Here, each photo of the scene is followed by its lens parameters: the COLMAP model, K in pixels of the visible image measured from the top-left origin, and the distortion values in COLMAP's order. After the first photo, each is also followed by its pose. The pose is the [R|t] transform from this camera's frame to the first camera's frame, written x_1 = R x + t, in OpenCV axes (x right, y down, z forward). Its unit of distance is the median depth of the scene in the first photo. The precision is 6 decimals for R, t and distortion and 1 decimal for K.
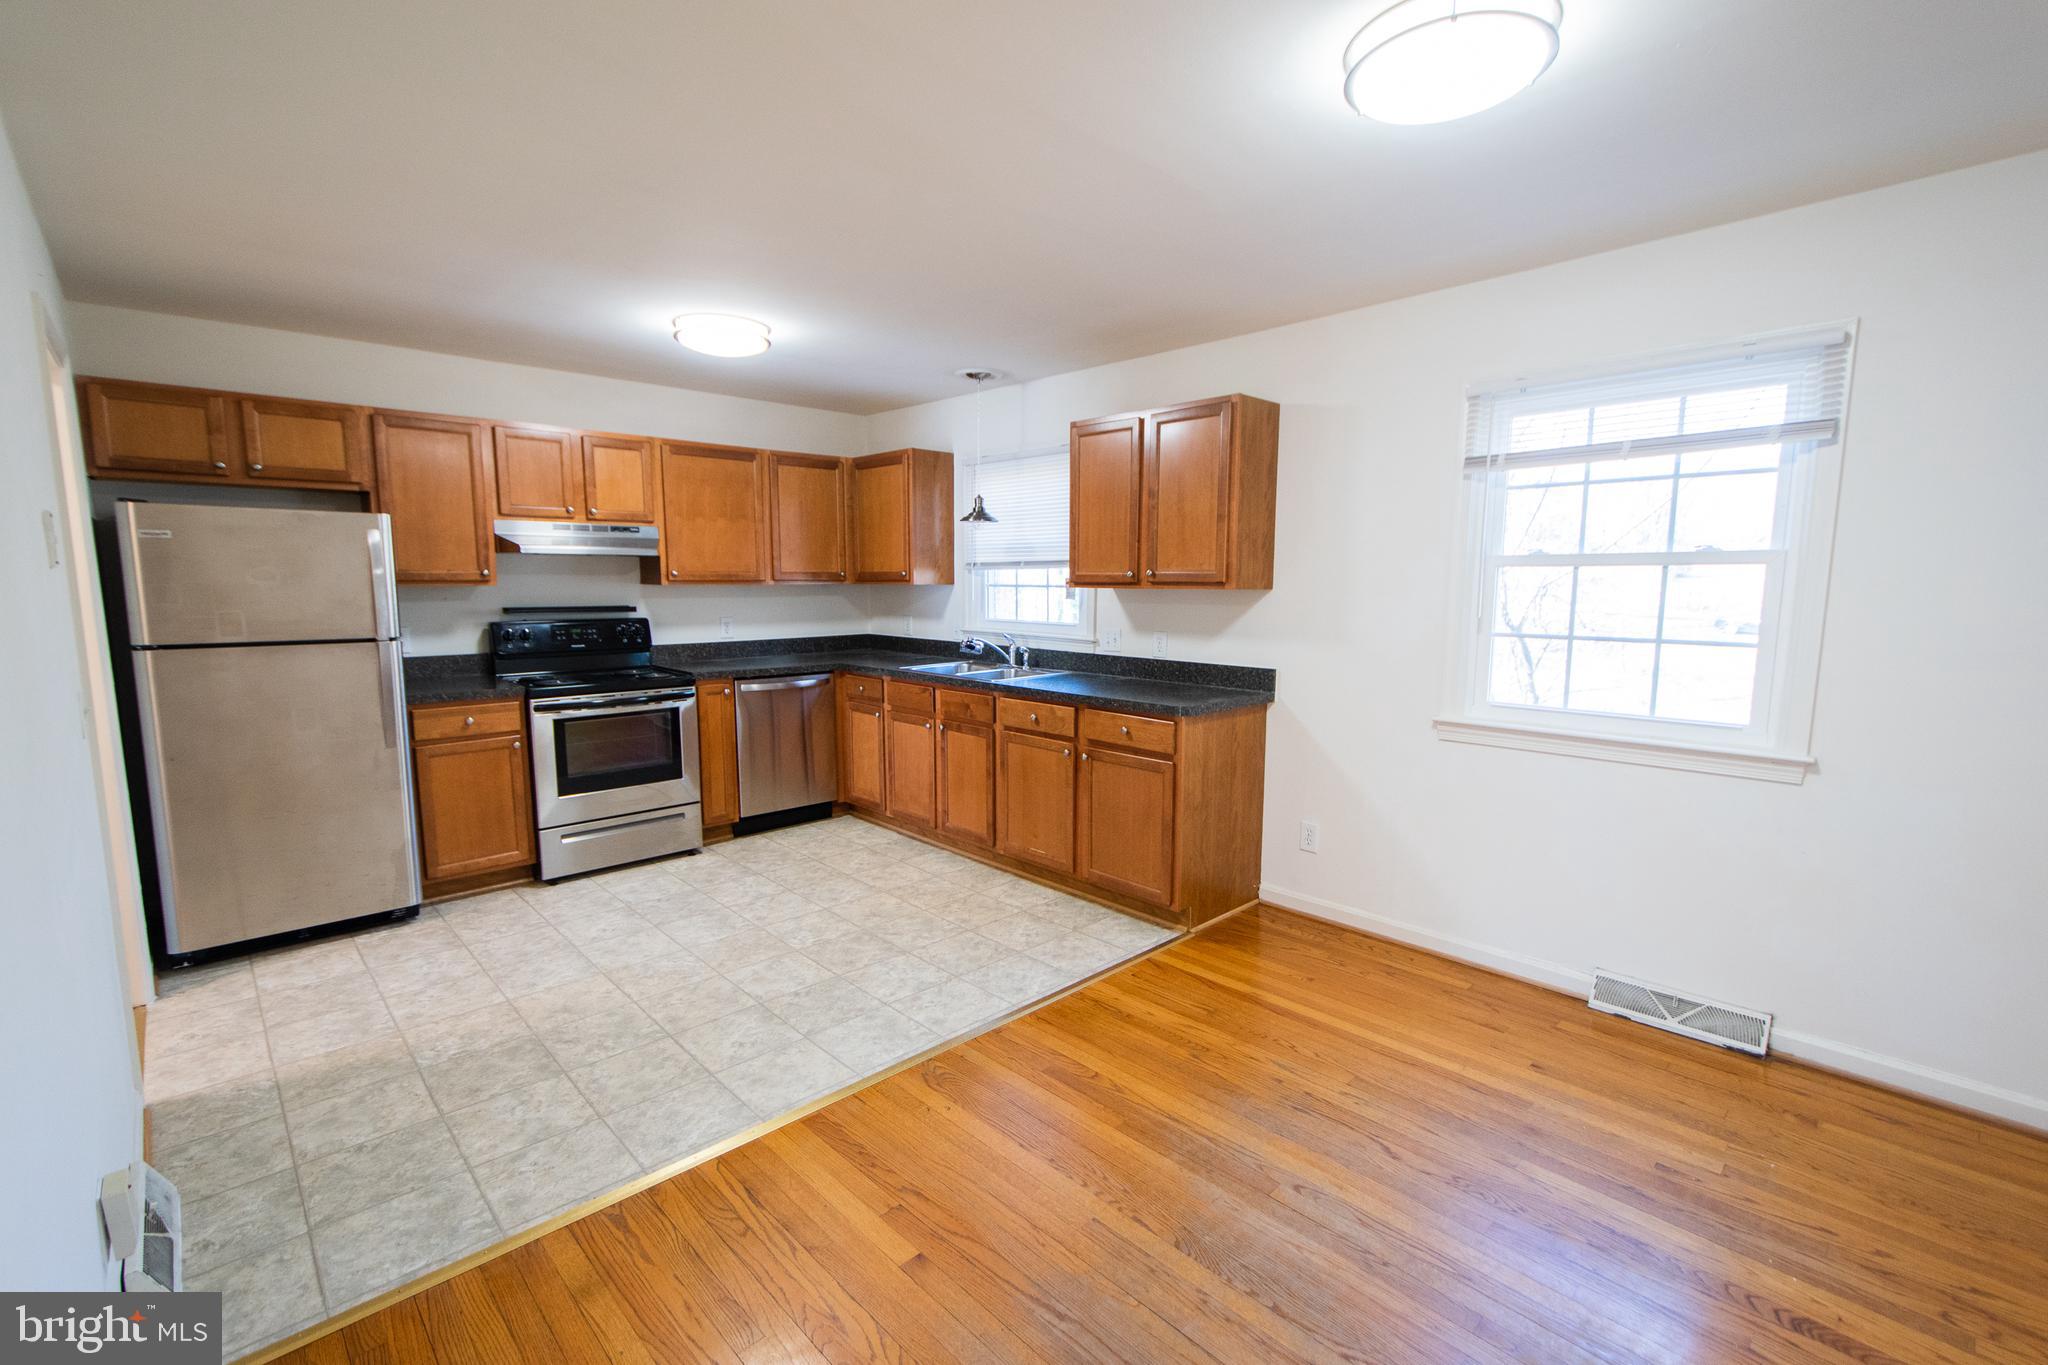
lens RADIAL K [[901.7, 0, 1032.4], [0, 901.7, 691.4], [0, 0, 1]] dist [0.006918, -0.000312]
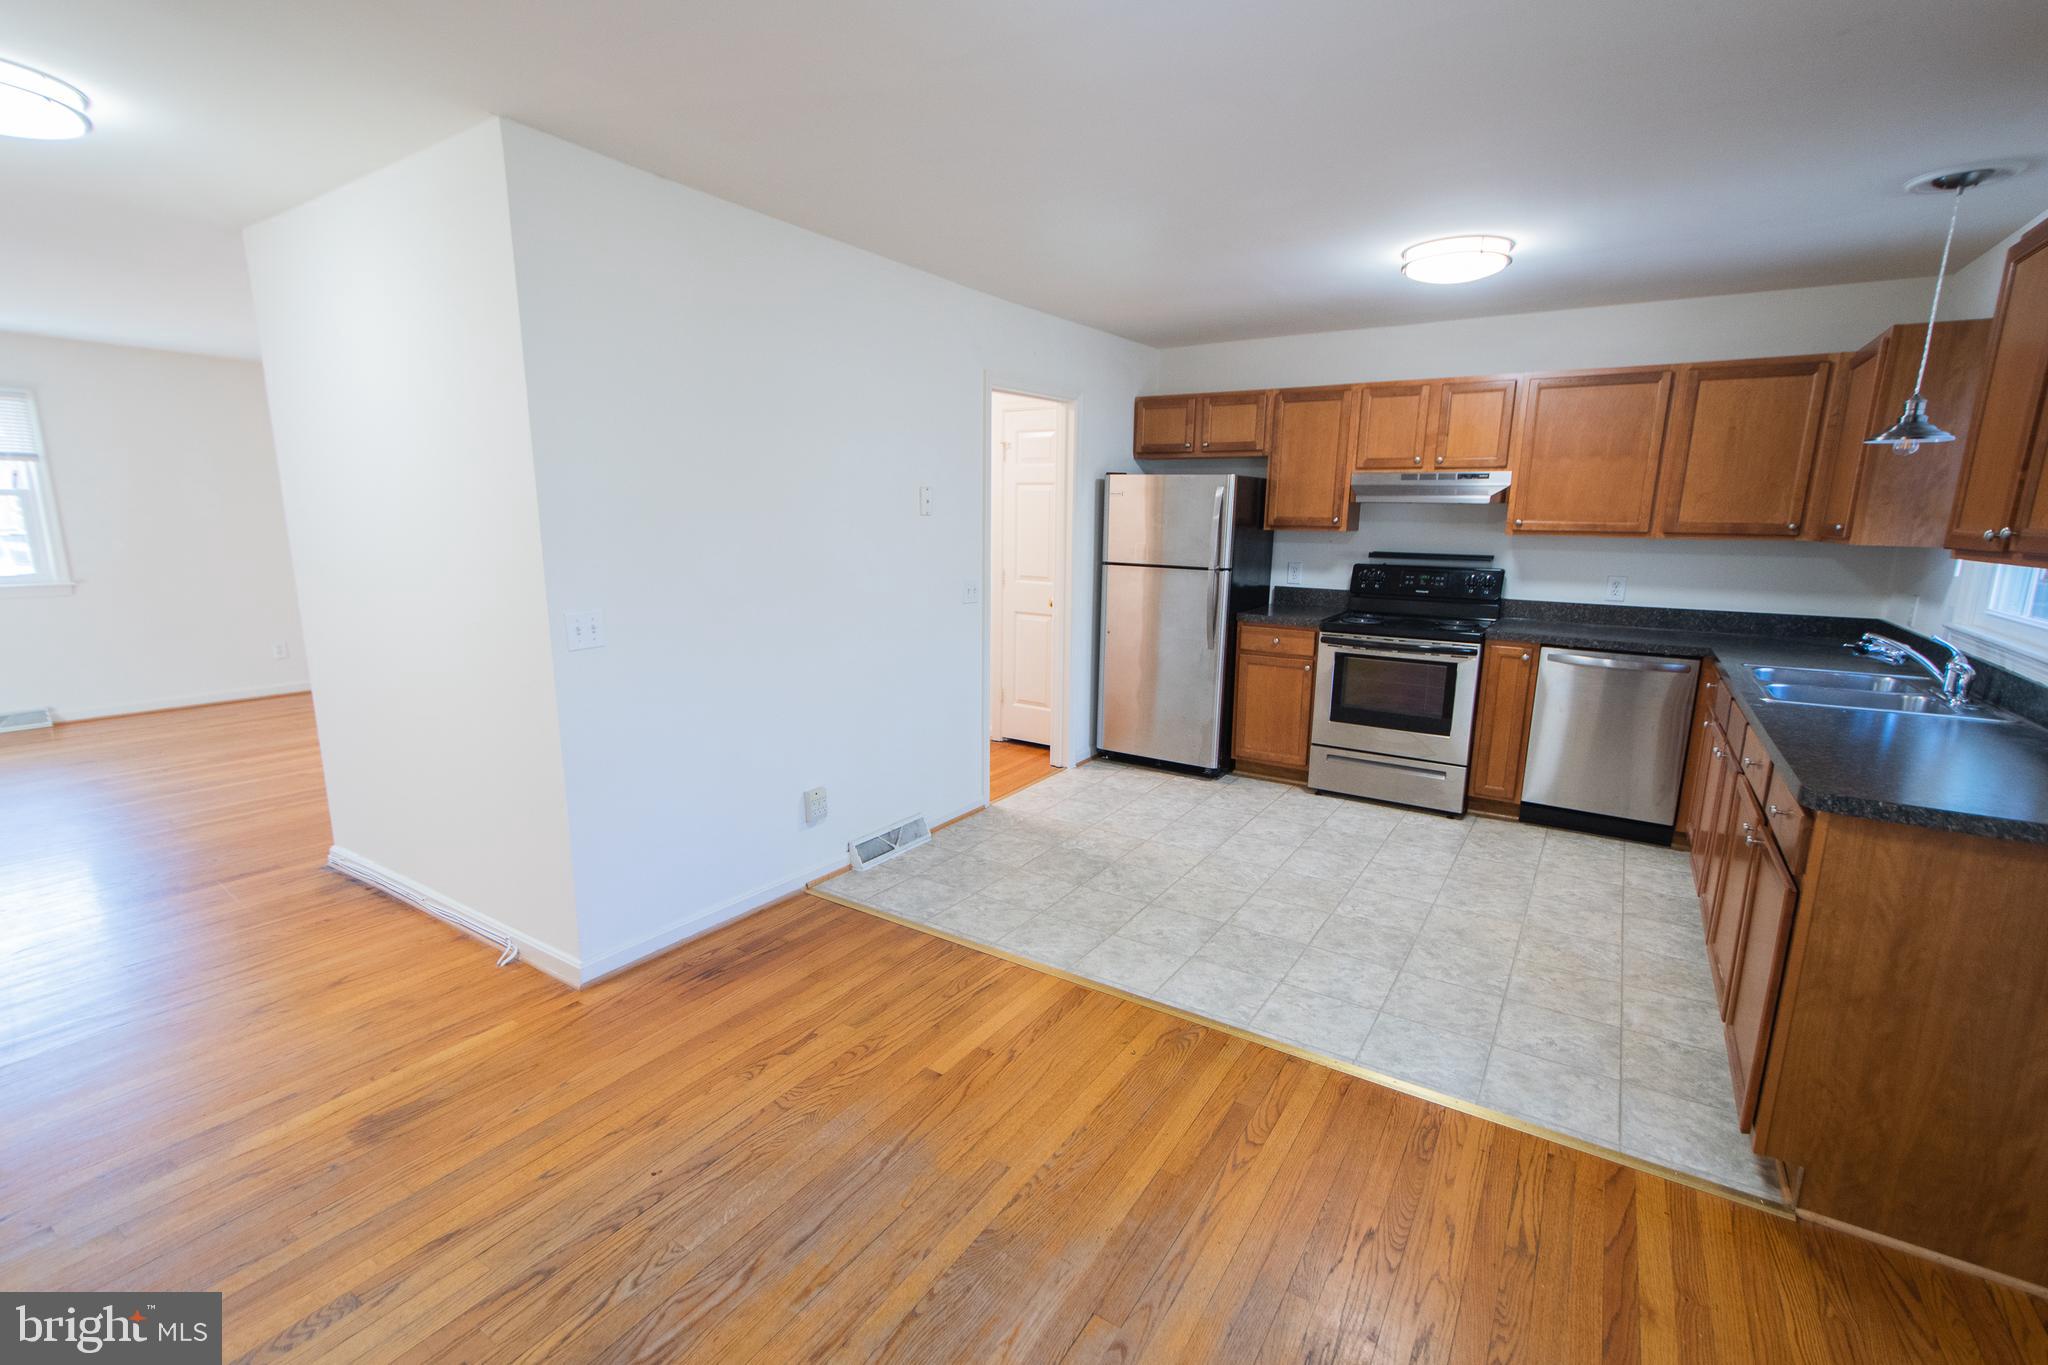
lens RADIAL K [[901.7, 0, 1032.4], [0, 901.7, 691.4], [0, 0, 1]] dist [0.006918, -0.000312]
pose [[0.233636, 0.193082, -0.952960, 0.499717], [-0.136703, 0.976873, 0.164412, -0.058389], [0.962666, 0.091860, 0.254627, 0.382367]]
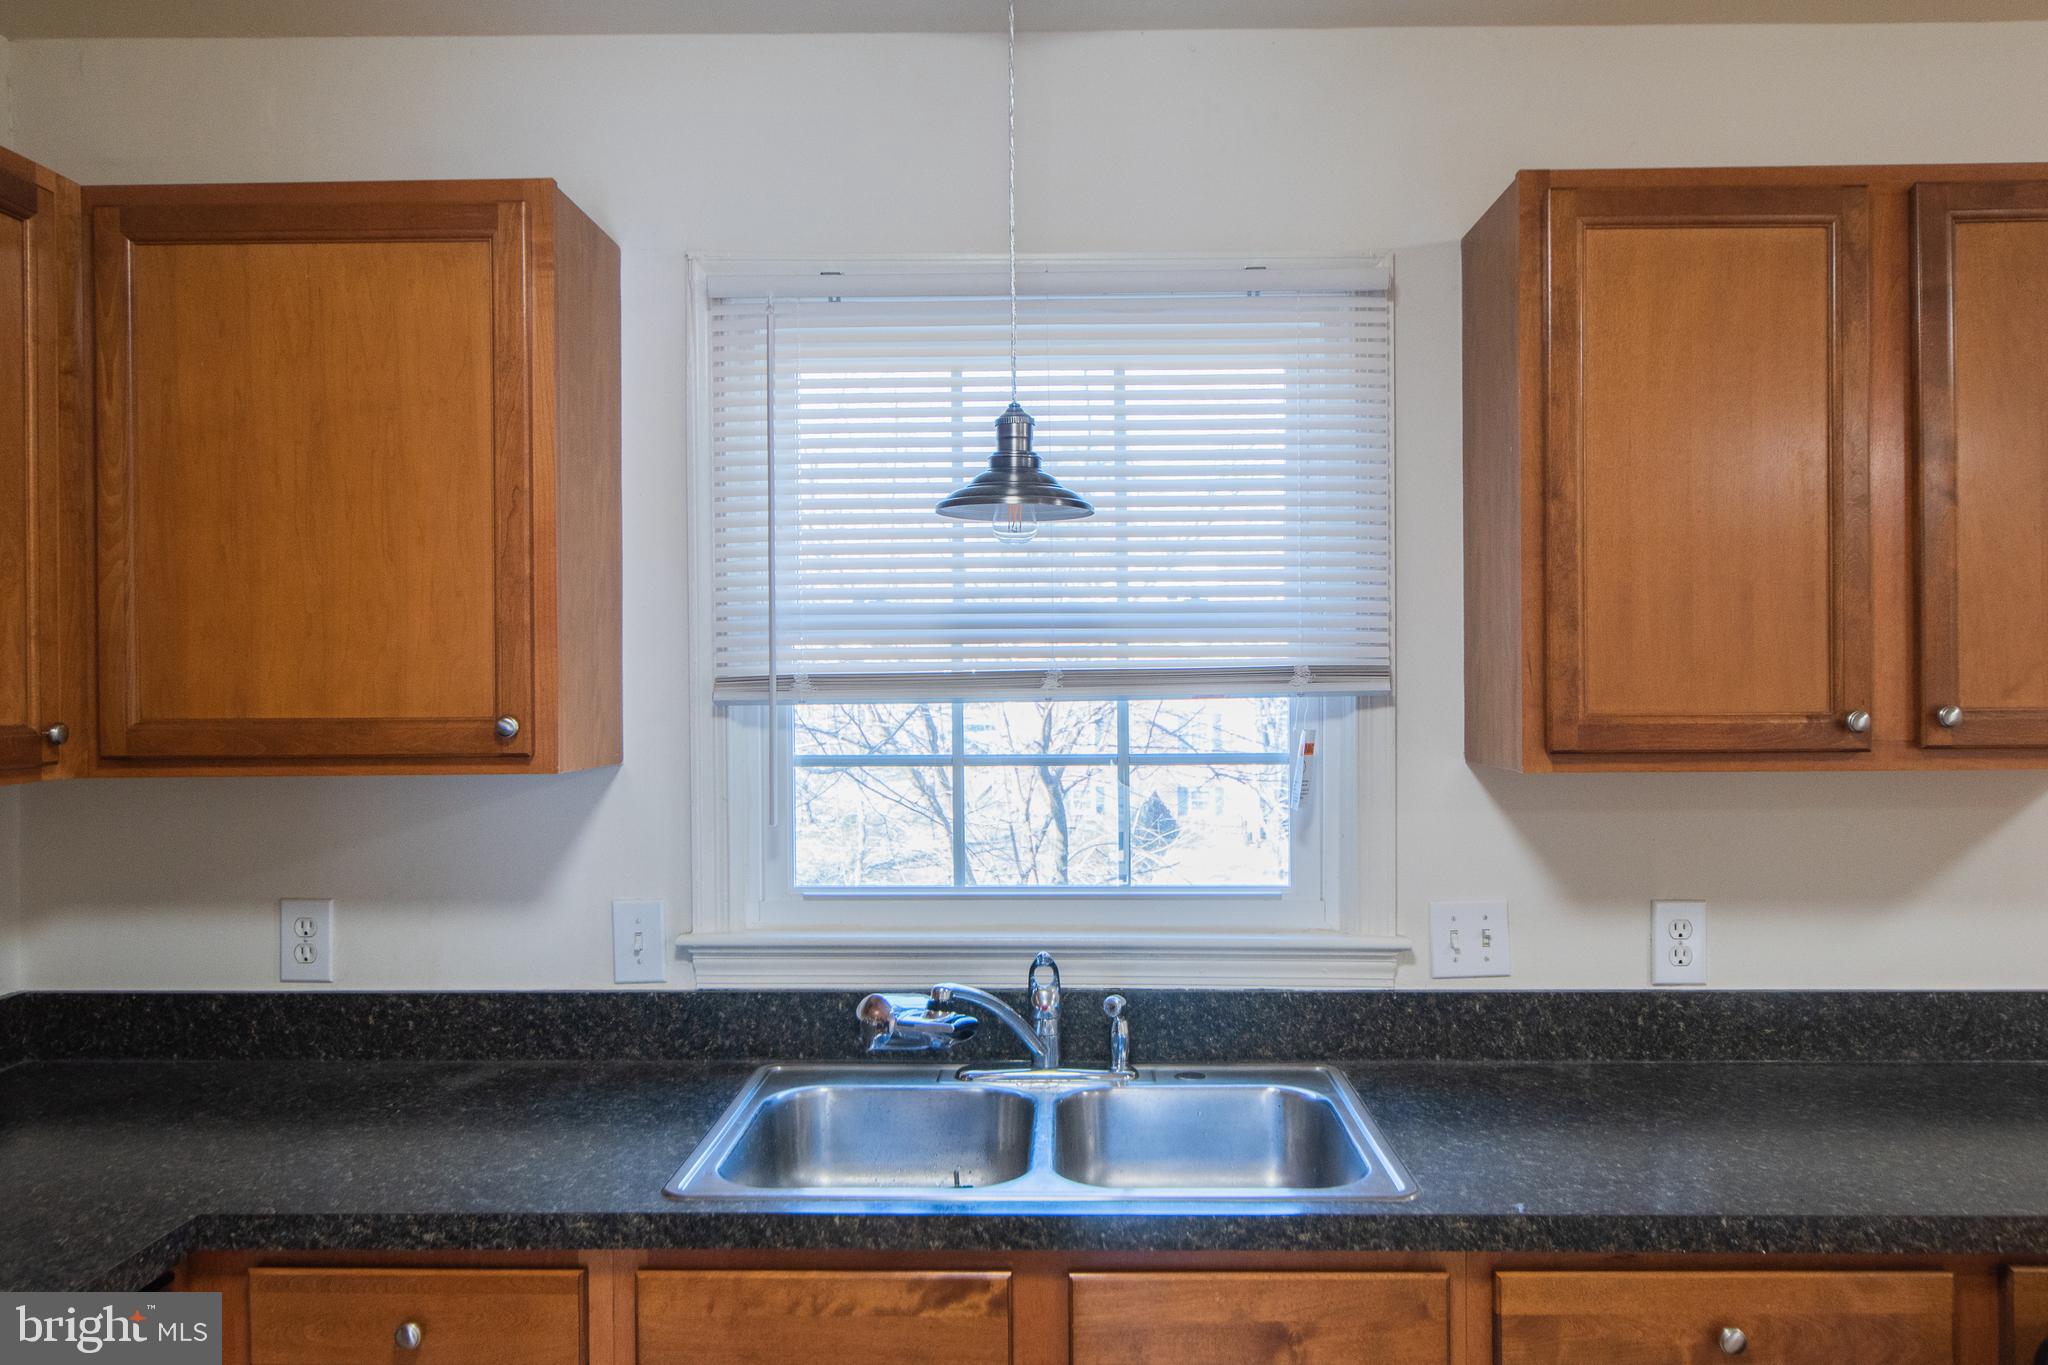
lens RADIAL K [[1521.5, 0, 1027.1], [0, 1521.5, 694.0], [0, 0, 1]] dist [0.004281, 0.000375]
pose [[0.708447, -0.011033, 0.705677, -0.426784], [0.096328, 0.992032, -0.081196, -0.129646], [-0.699159, 0.125500, 0.703866, 0.877551]]
